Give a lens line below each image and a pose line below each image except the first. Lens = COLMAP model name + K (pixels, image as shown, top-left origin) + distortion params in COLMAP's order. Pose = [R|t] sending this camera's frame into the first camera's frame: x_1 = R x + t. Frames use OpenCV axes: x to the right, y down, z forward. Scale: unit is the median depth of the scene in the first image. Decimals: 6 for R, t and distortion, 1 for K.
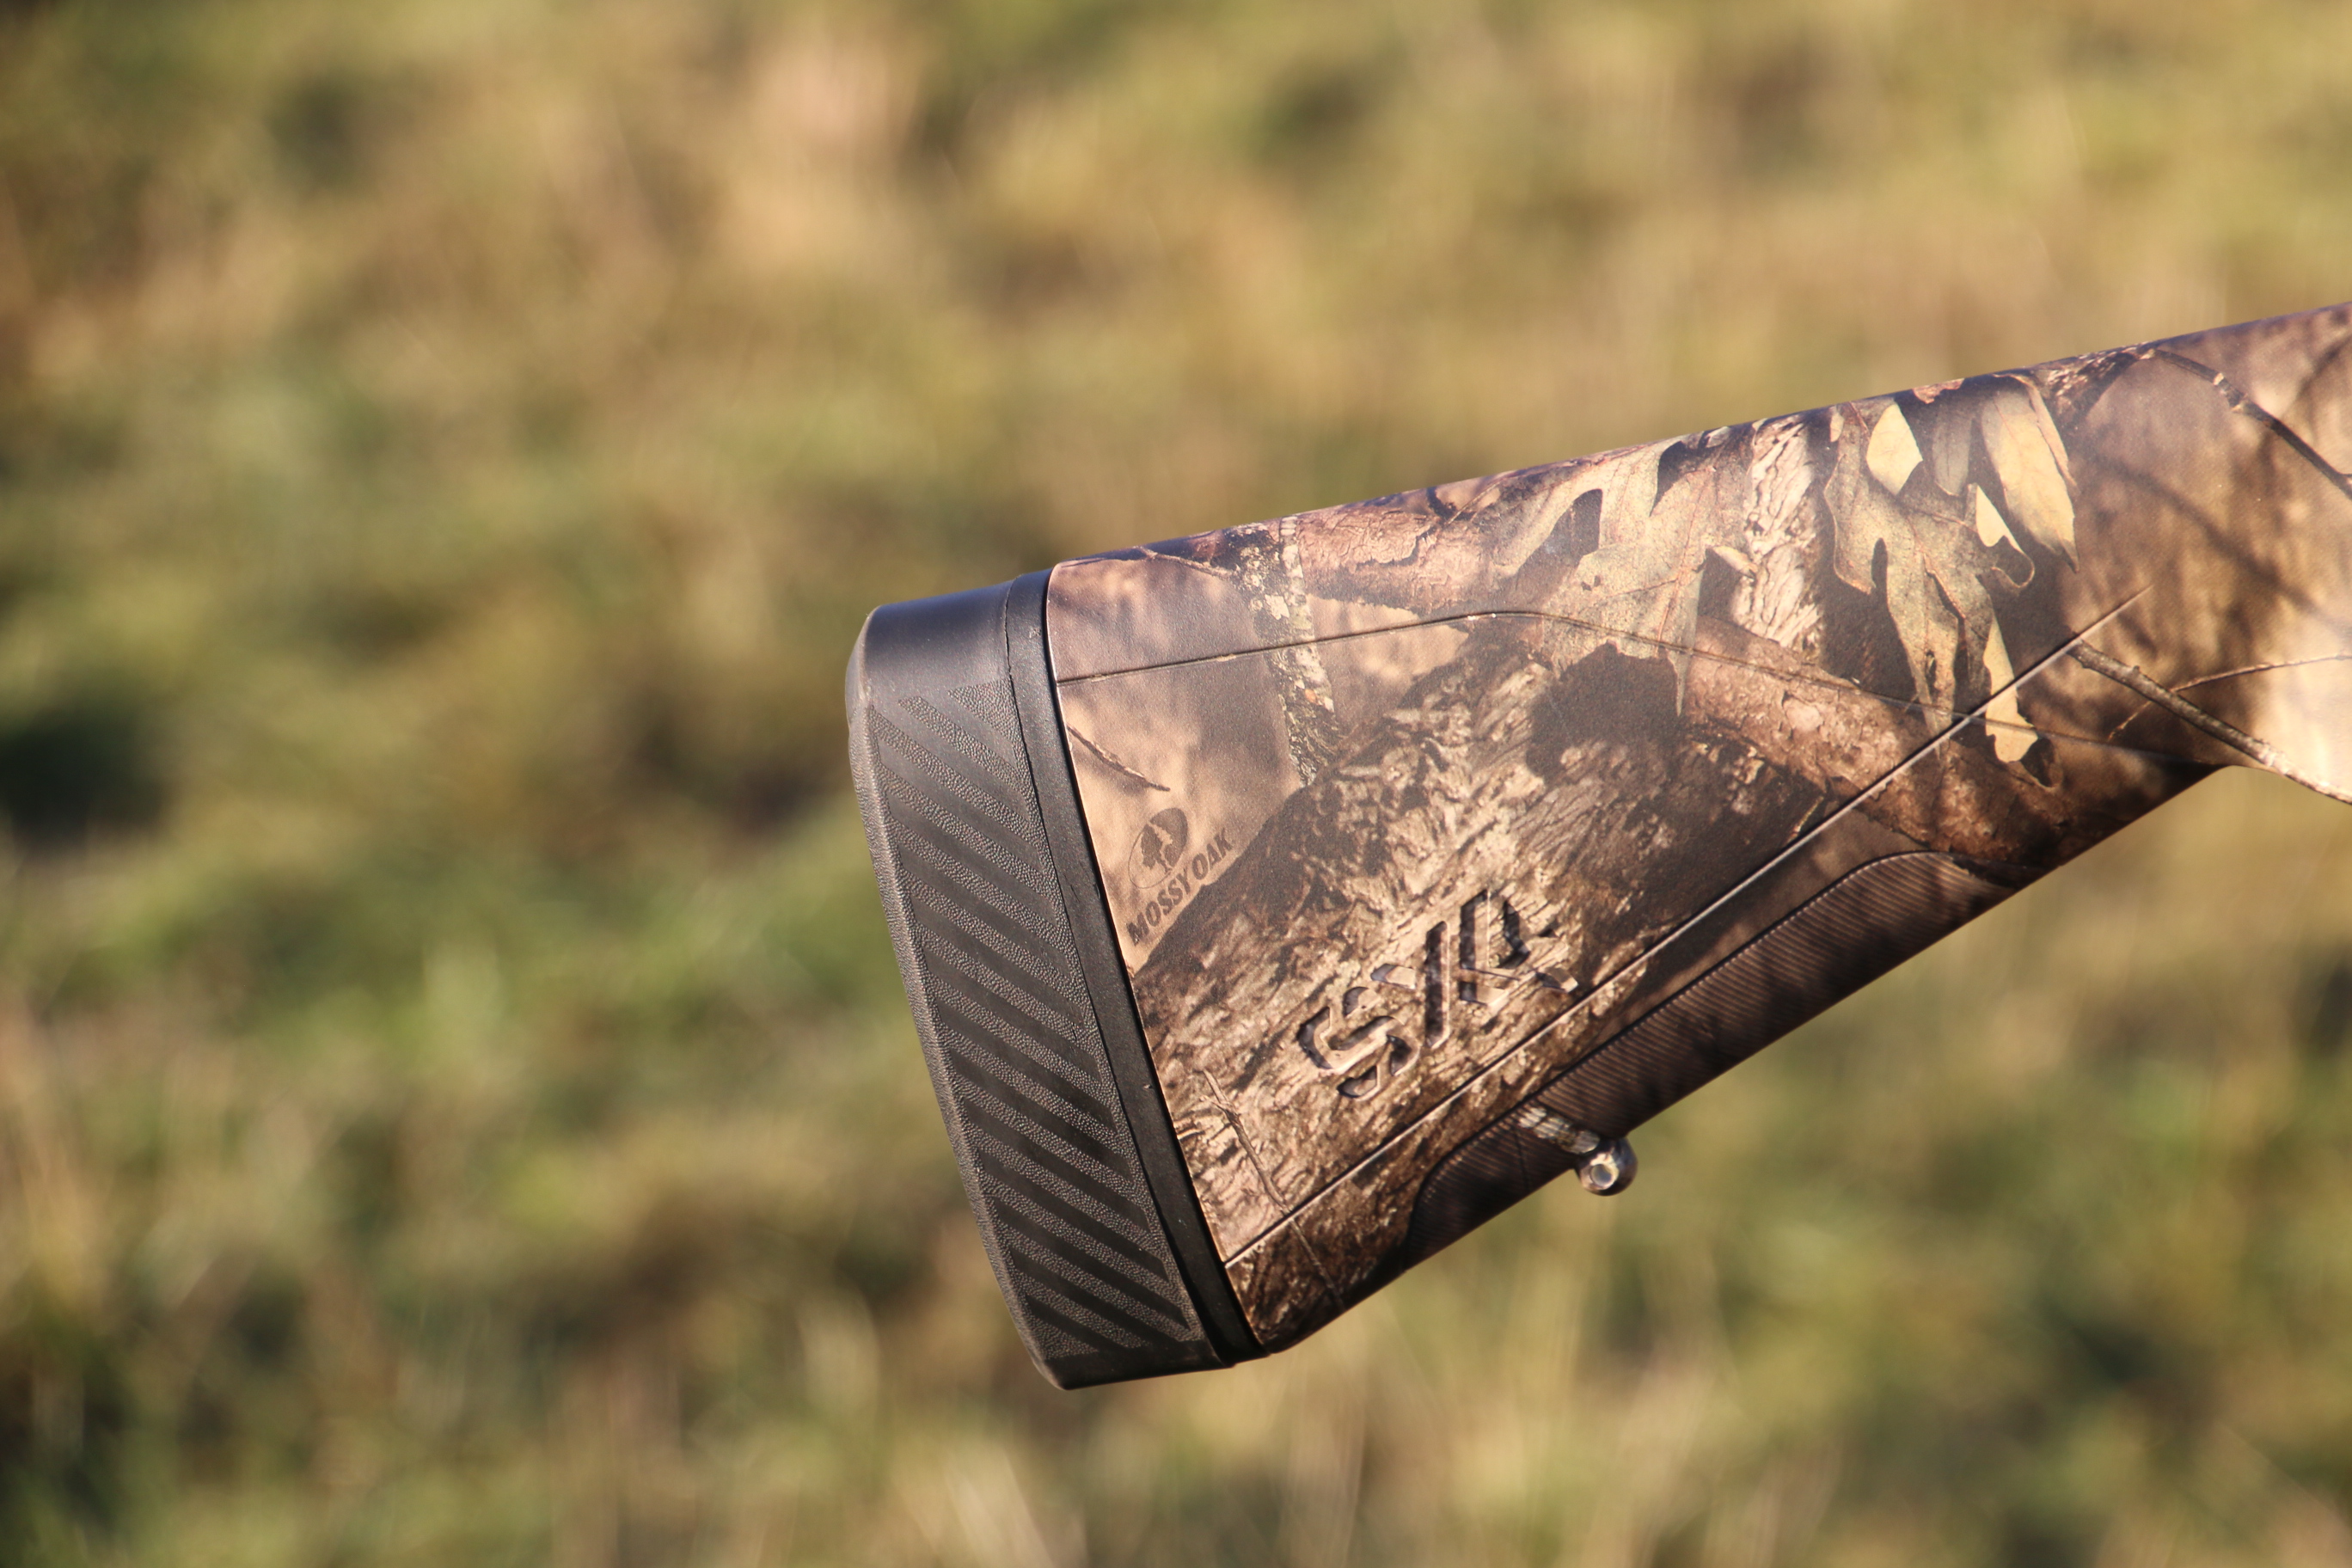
lens RADIAL K [[11600.8, 0, 1212.9], [0, 11600.8, 861.0], [0, 0, 1]] dist [1.332450, 0.000000]
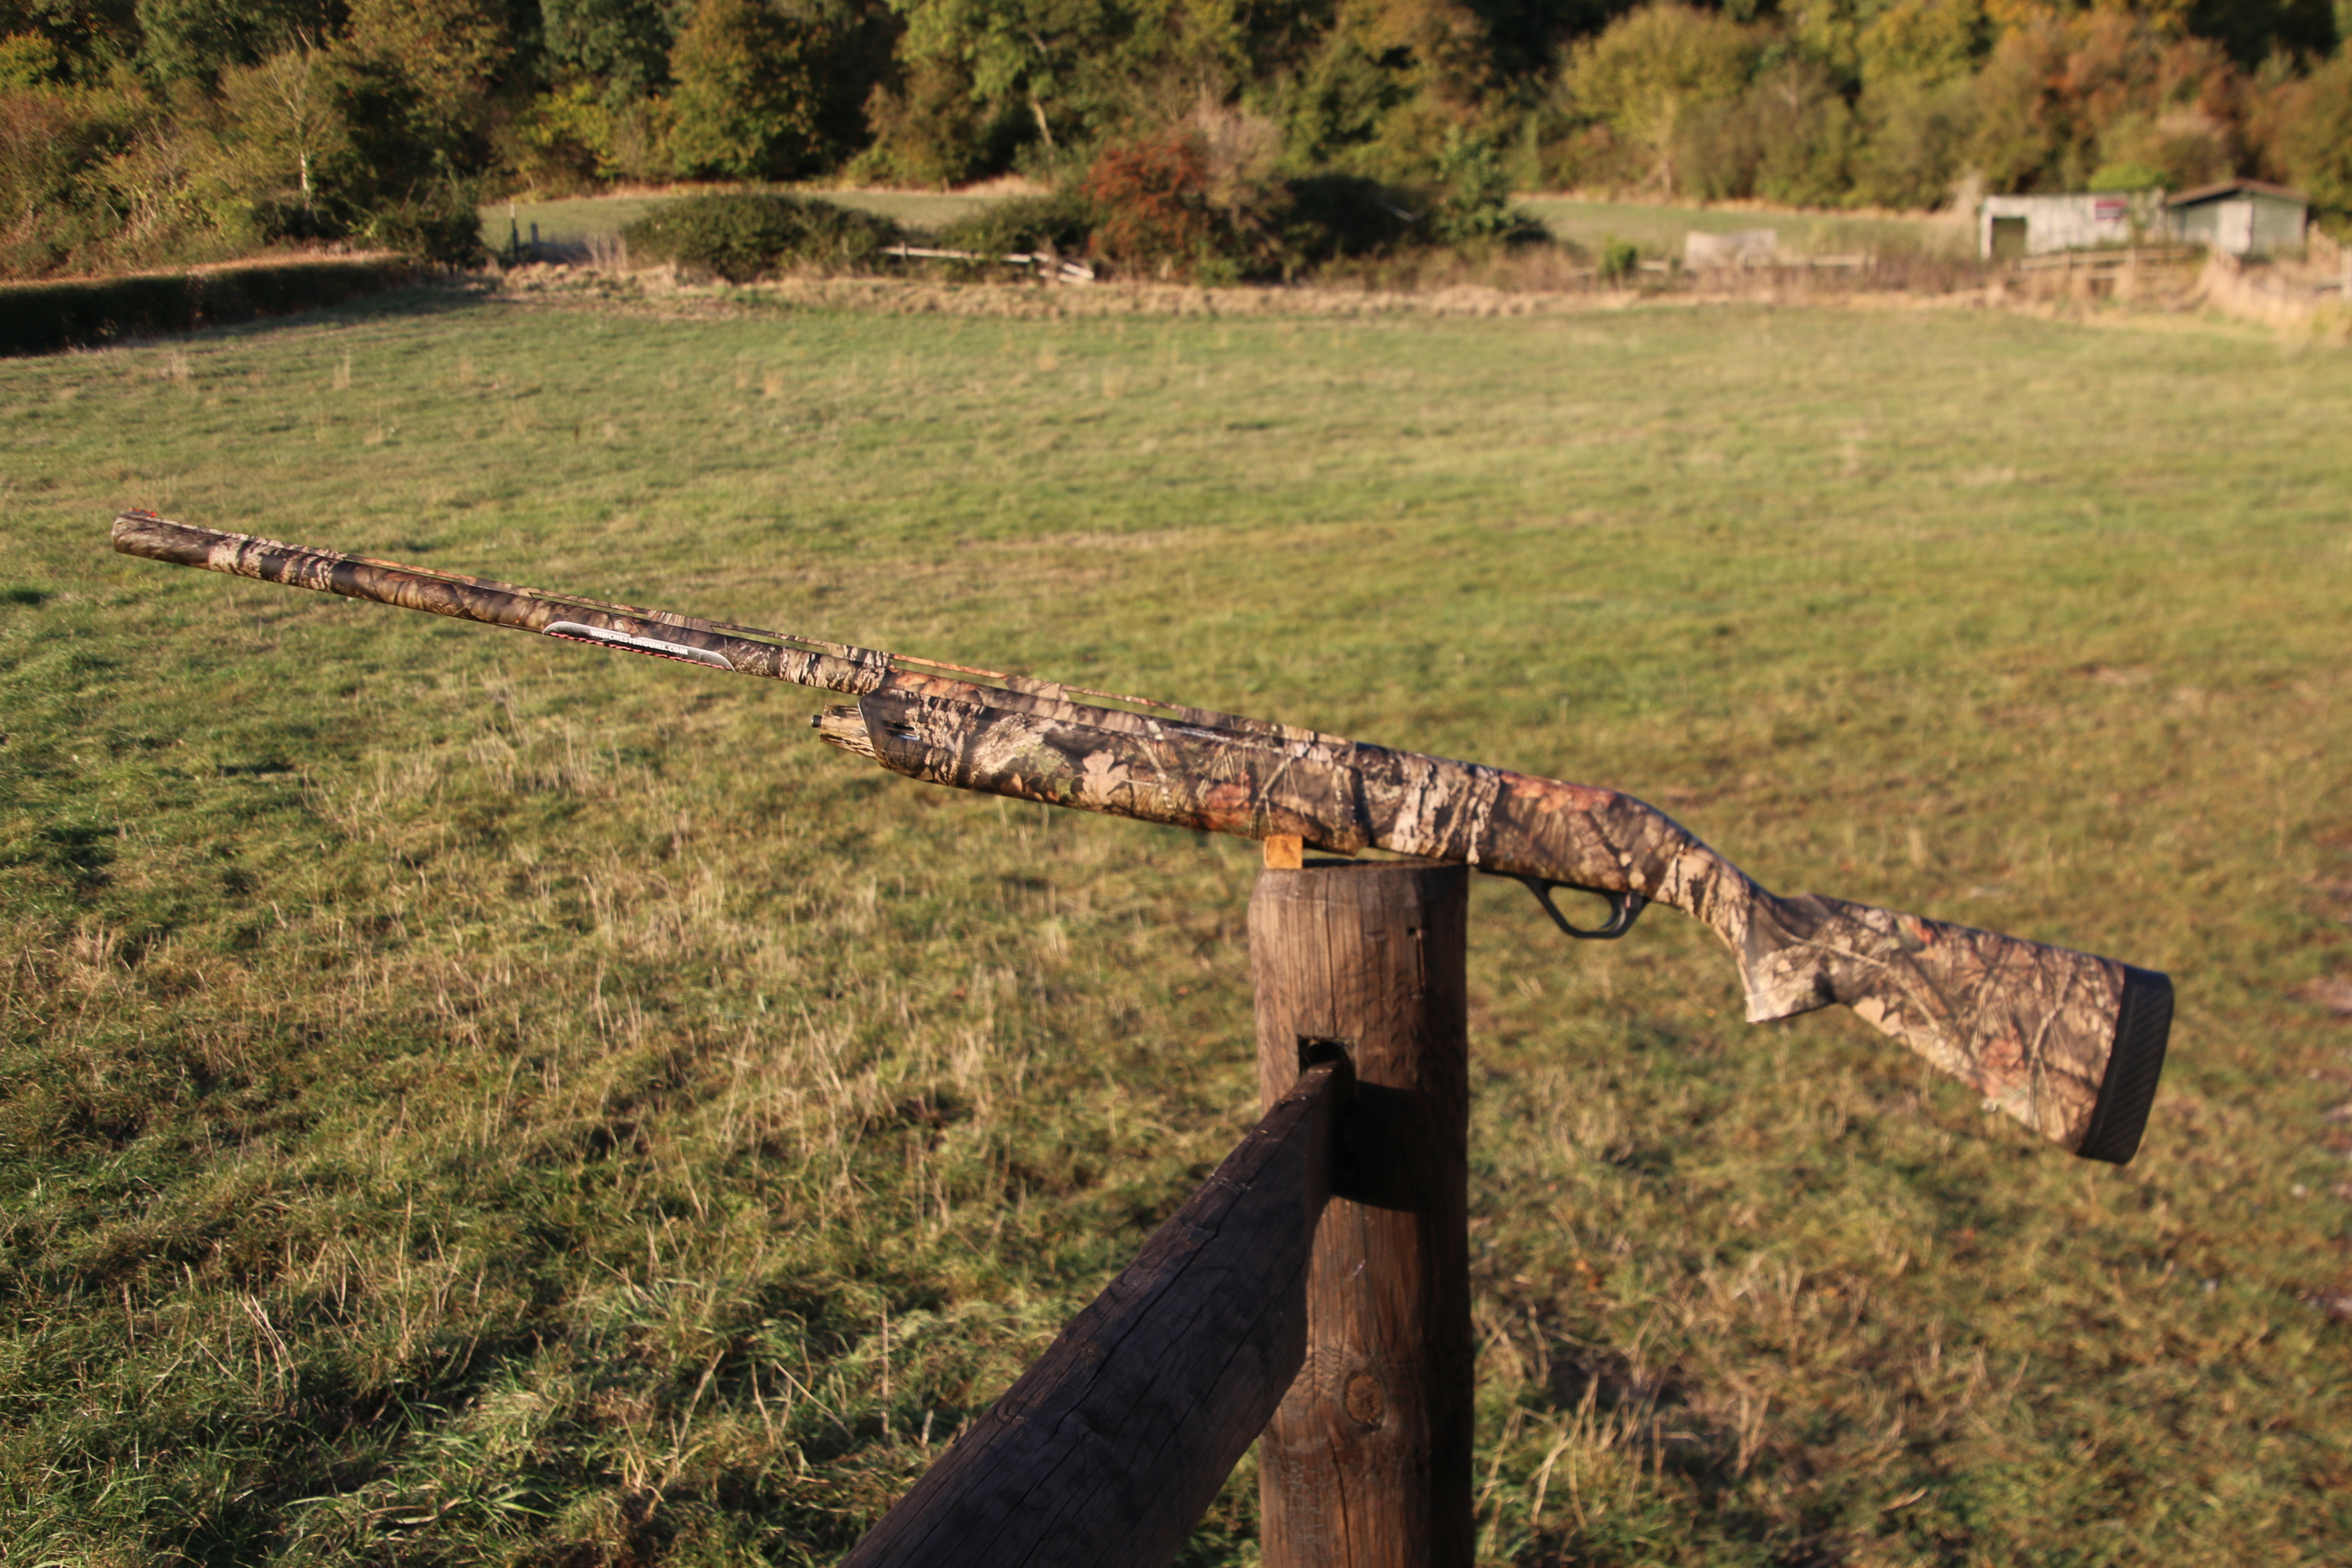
lens RADIAL K [[2908.9, 0, 1331.0], [0, 2908.9, 863.2], [0, 0, 1]] dist [0.138168, 0.000000]
pose [[0.921018, -0.045805, 0.386818, -0.164519], [0.078725, 0.994458, -0.069688, 0.020729], [-0.381482, 0.094636, 0.919519, -0.002843]]
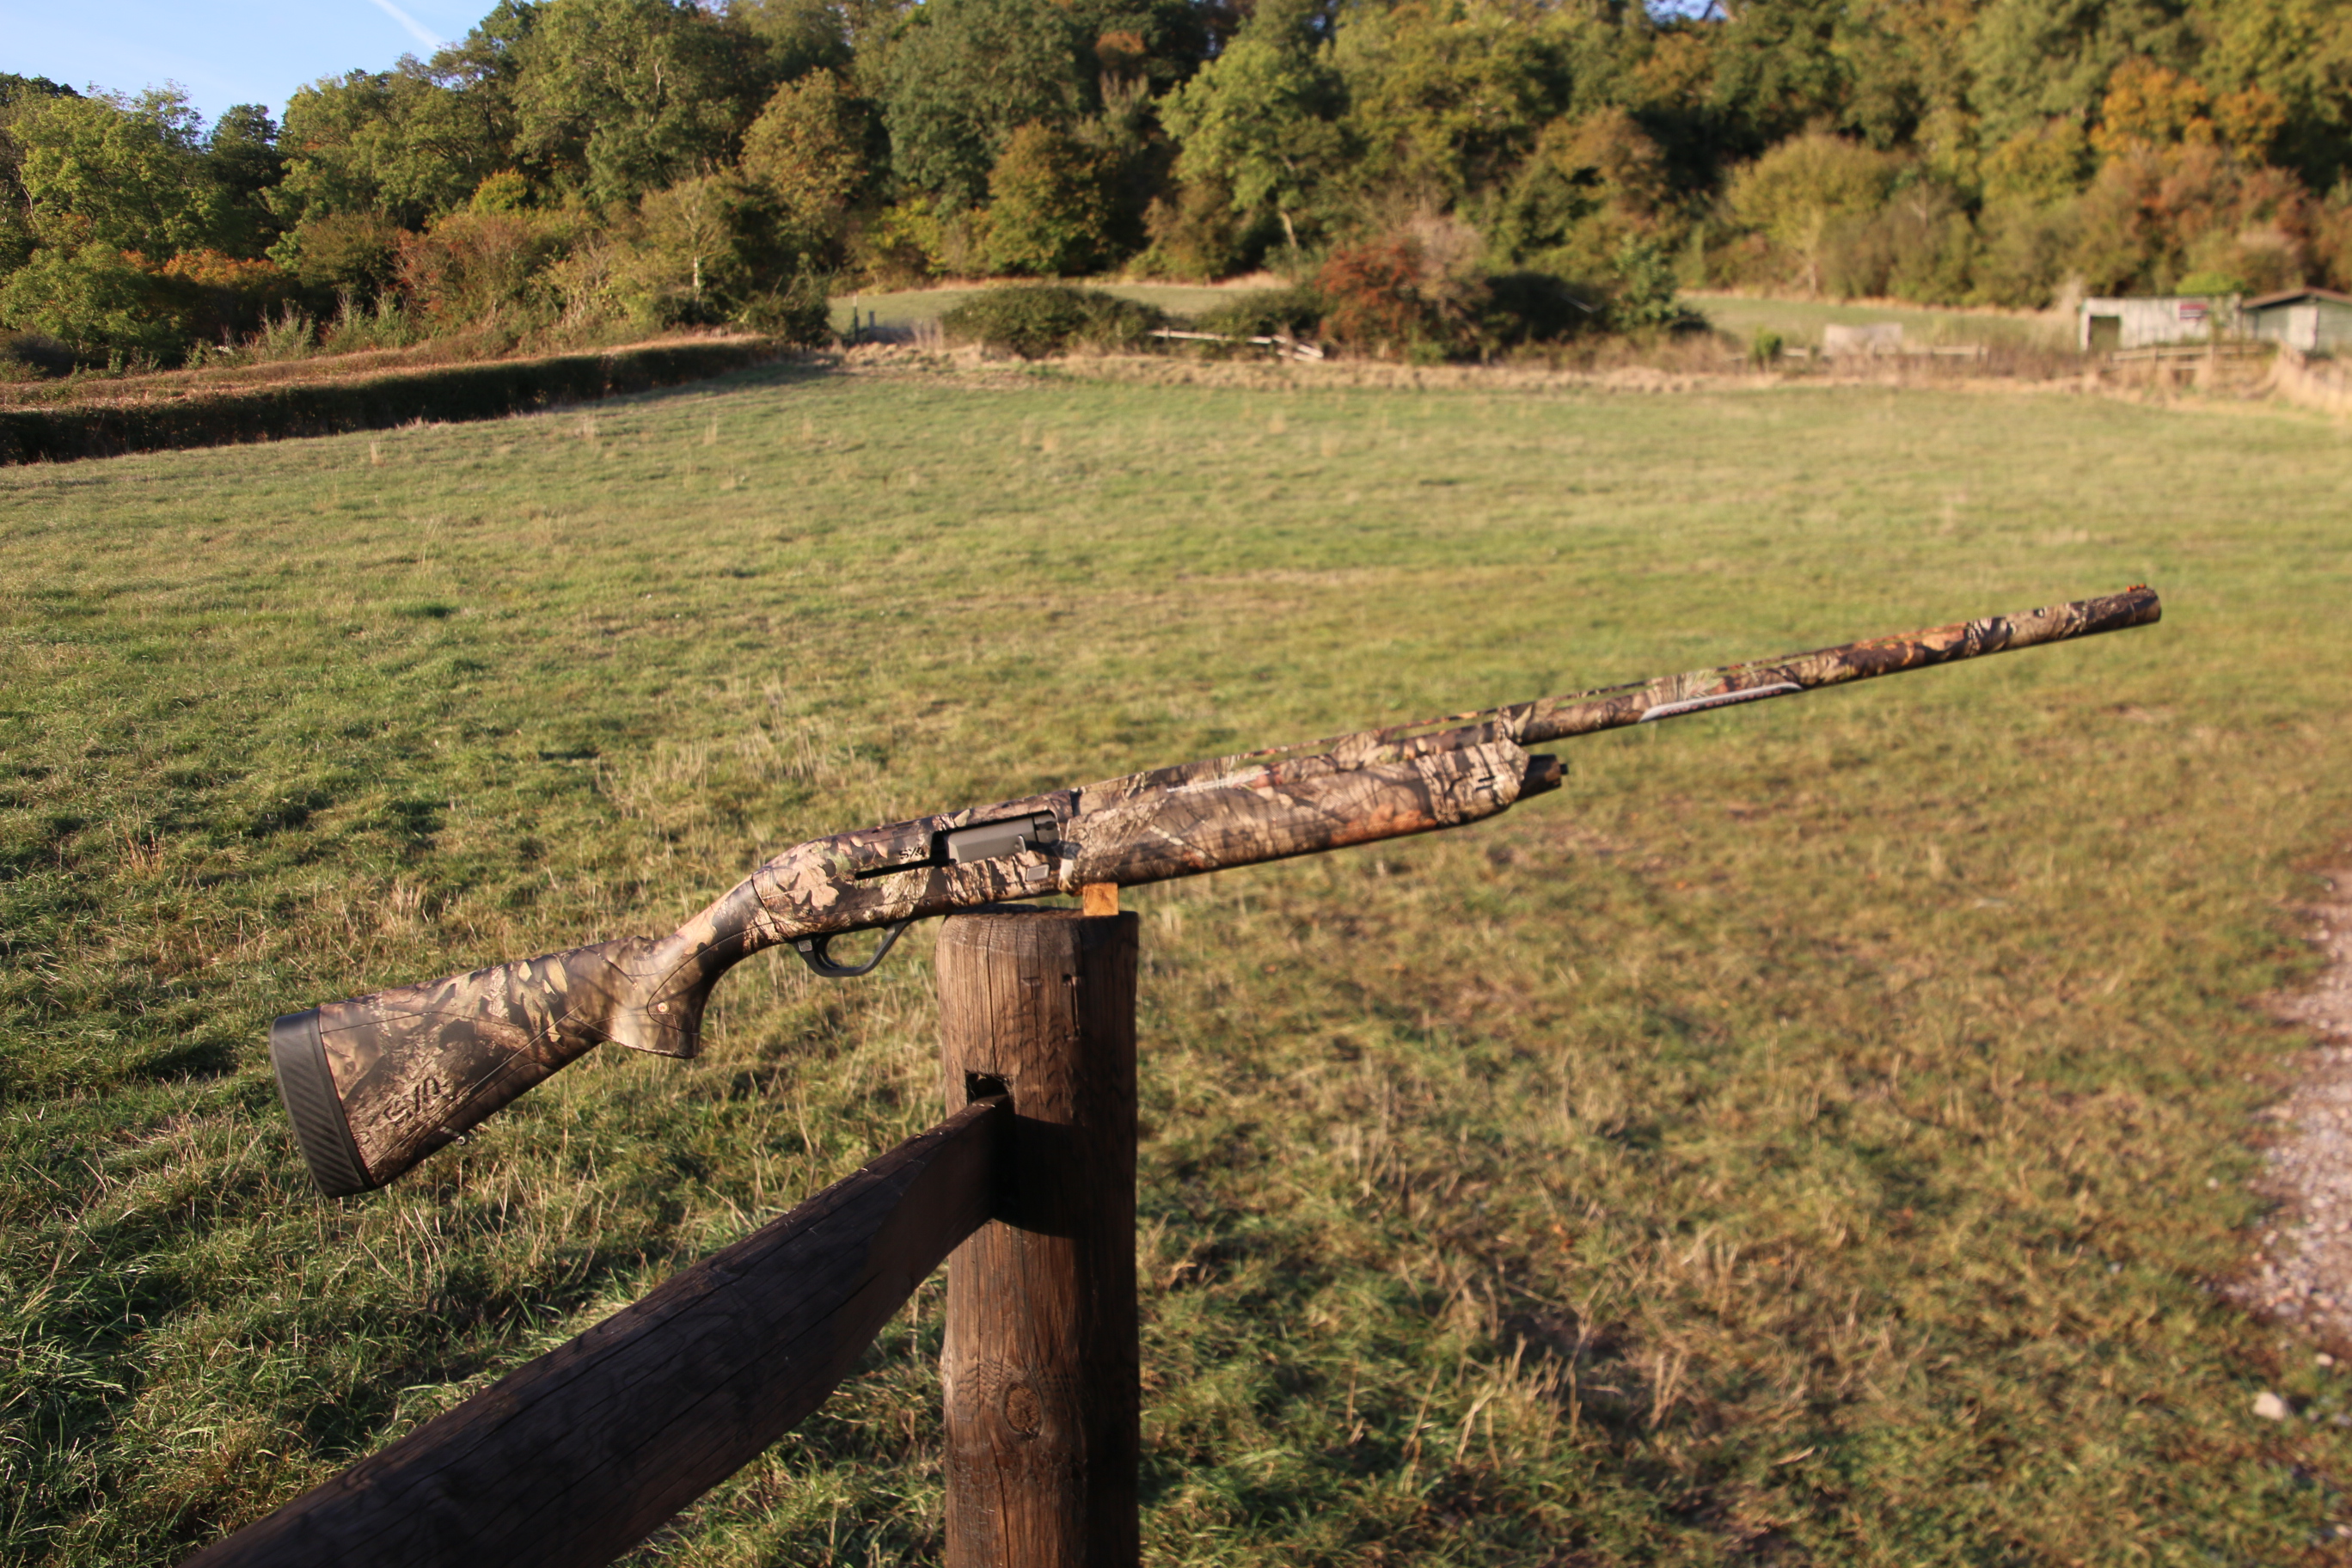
lens RADIAL K [[2436.0, 0, 1311.8], [0, 2436.0, 833.0], [0, 0, 1]] dist [0.035038, 0.000000]
pose [[0.952705, -0.017036, 0.303418, 0.061201], [0.043265, 0.995861, -0.079933, -0.000849], [-0.300801, 0.089280, 0.949499, 0.026017]]
